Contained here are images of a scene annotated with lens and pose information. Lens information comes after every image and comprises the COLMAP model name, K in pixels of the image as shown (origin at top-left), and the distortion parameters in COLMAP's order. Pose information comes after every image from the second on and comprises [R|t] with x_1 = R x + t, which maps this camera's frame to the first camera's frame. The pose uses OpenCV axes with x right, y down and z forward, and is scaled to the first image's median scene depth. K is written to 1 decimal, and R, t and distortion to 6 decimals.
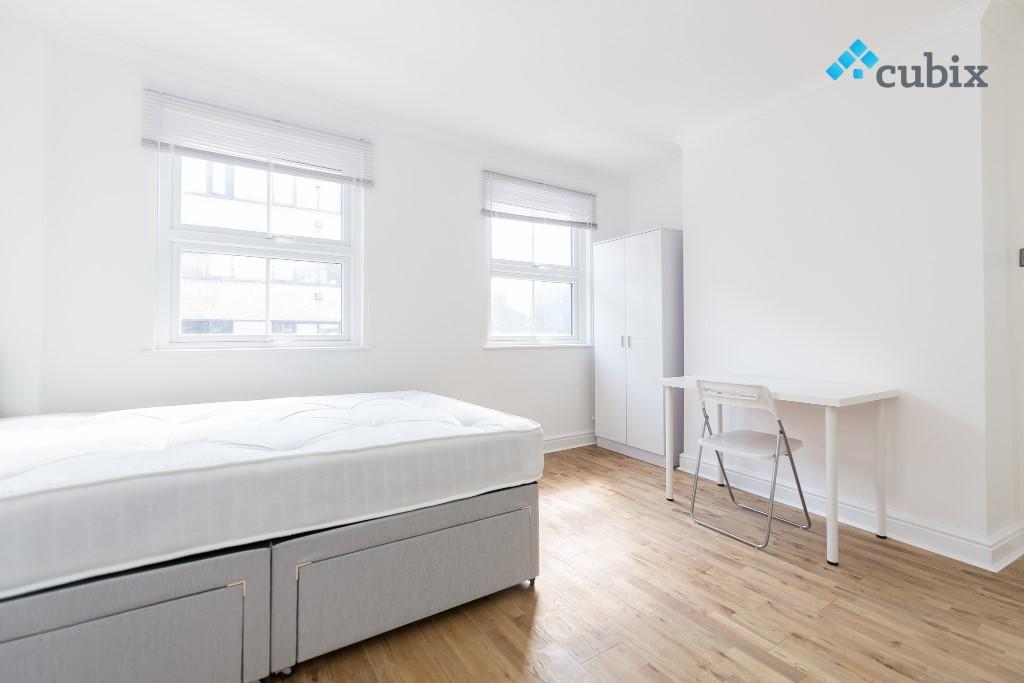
lens RADIAL K [[455.0, 0, 511.3], [0, 455.0, 330.5], [0, 0, 1]] dist [0.001012, 0.000466]
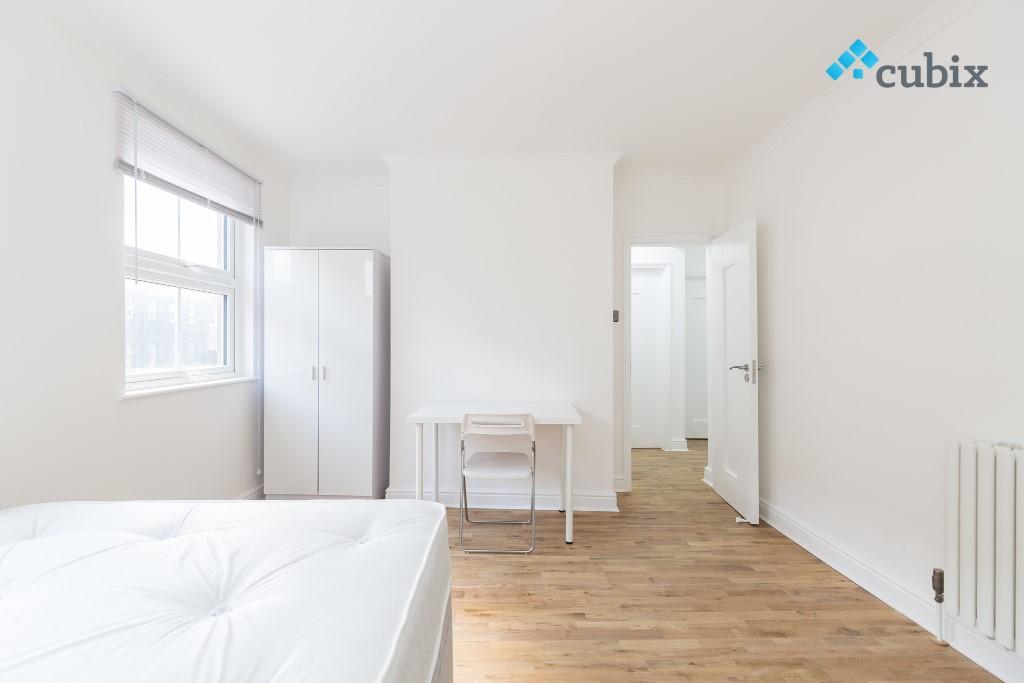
lens RADIAL K [[462.9, 0, 511.6], [0, 462.9, 349.1], [0, 0, 1]] dist [-0.001648, -0.000133]
pose [[0.533673, -0.010599, 0.845624, -0.423145], [-0.009634, 0.999780, 0.018611, -0.058766], [-0.845636, -0.018079, 0.533454, 0.368337]]
